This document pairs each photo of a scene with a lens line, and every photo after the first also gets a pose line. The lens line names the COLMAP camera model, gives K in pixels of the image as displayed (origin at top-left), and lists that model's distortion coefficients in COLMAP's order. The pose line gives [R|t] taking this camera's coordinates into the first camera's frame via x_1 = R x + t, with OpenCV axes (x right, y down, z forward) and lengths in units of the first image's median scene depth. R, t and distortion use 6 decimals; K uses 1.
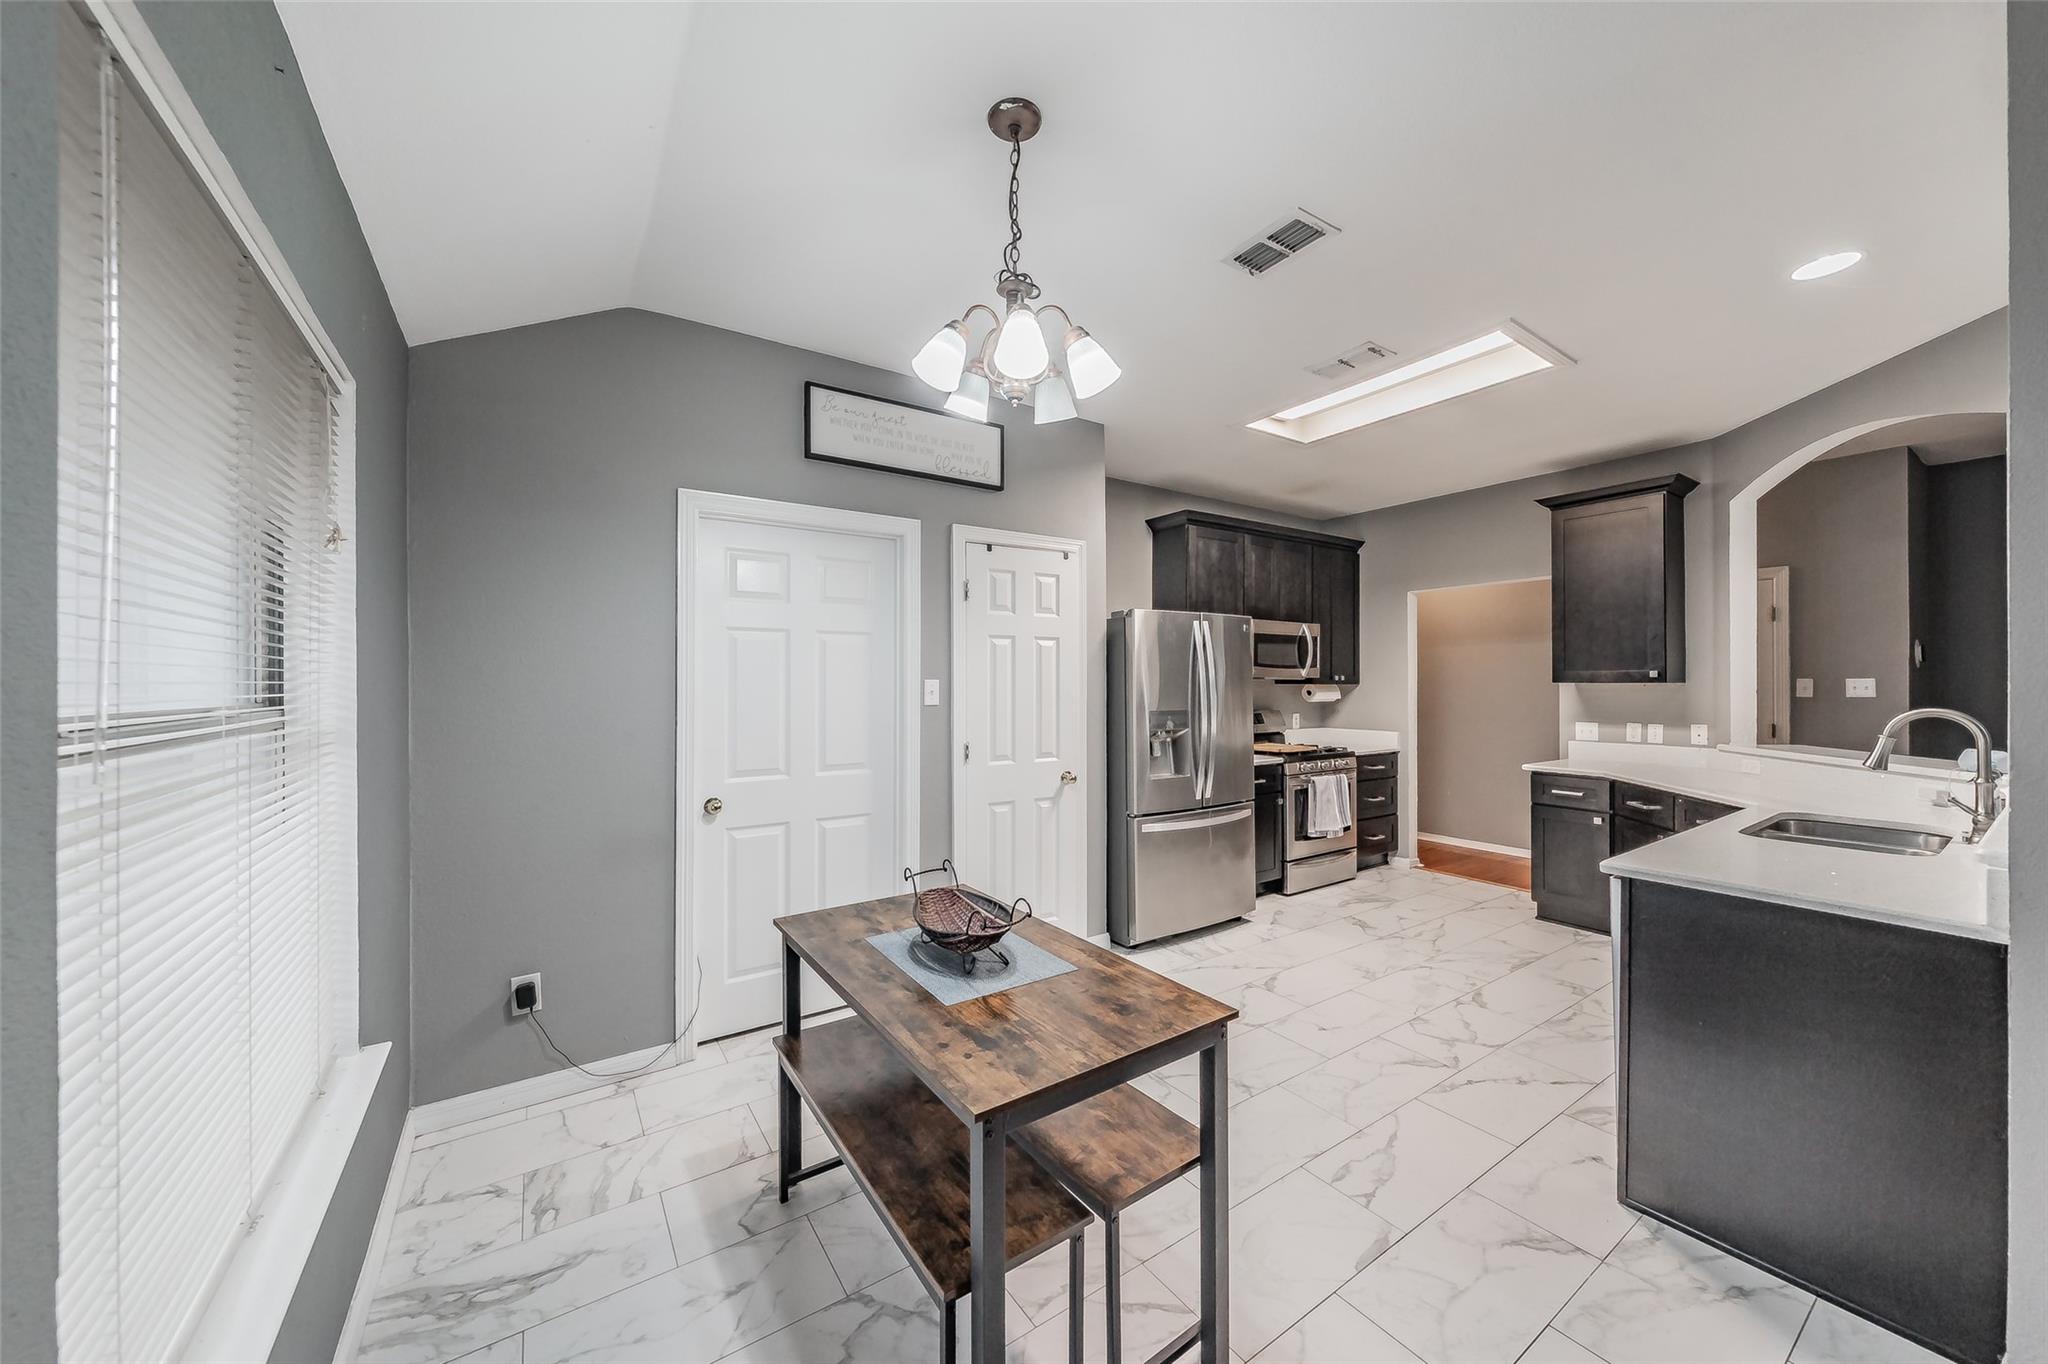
lens RADIAL K [[722.4, 0, 1024.0], [0, 722.4, 682.0], [0, 0, 1]] dist [-0.000043, -0.000016]
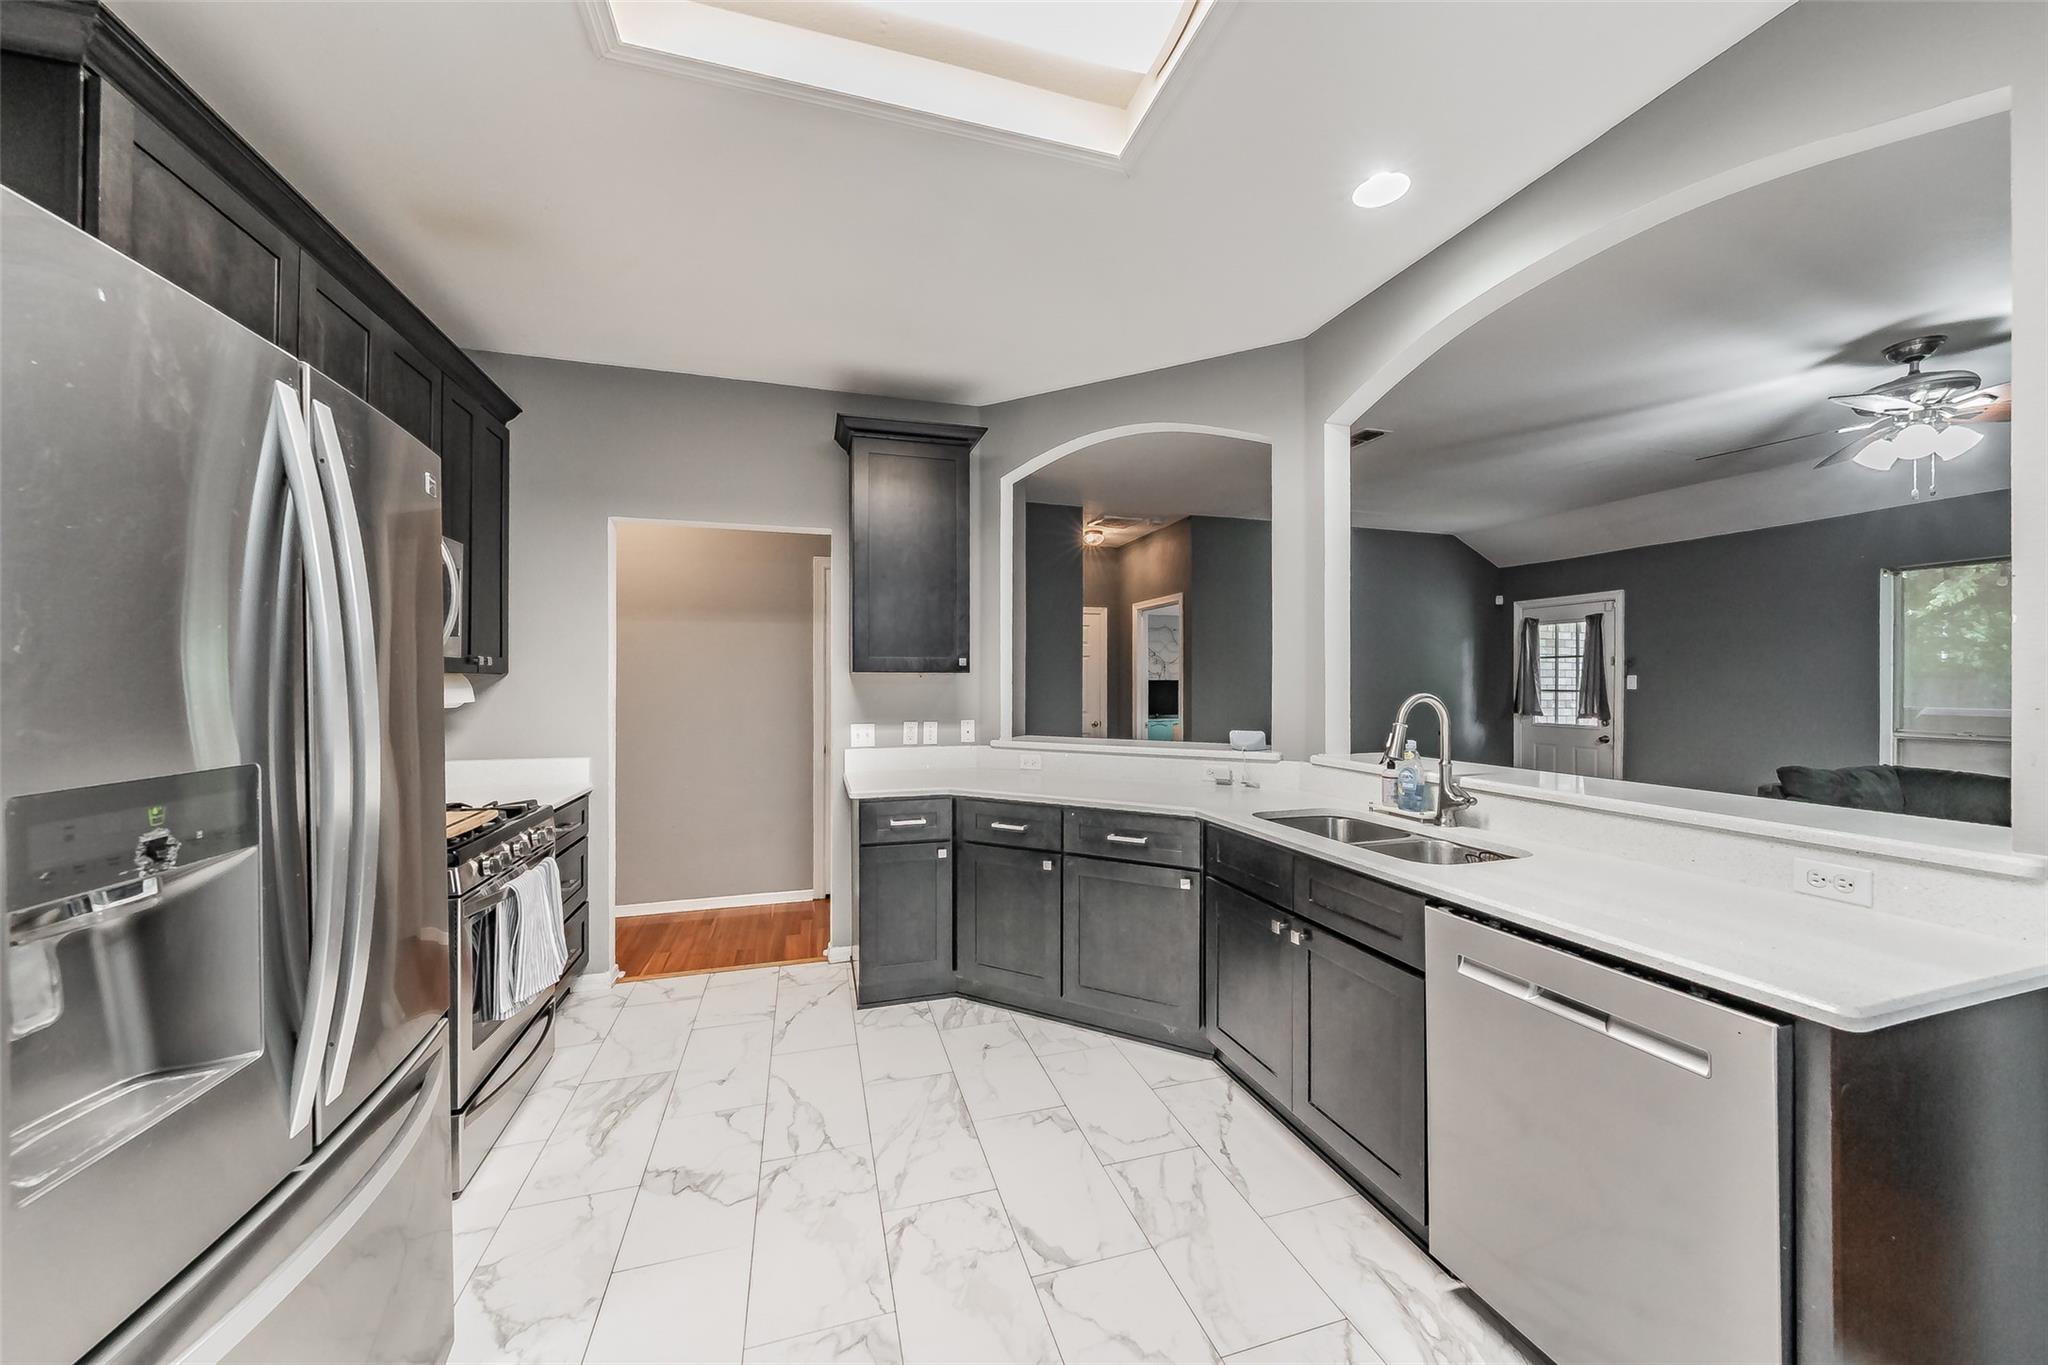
lens RADIAL K [[741.7, 0, 1024.0], [0, 741.7, 682.5], [0, 0, 1]] dist [0.000906, -0.000036]
pose [[0.293812, -0.001345, 0.955862, 0.071061], [0.000130, 0.999999, 0.001367, 0.010924], [-0.955863, -0.000277, 0.293811, 0.646286]]
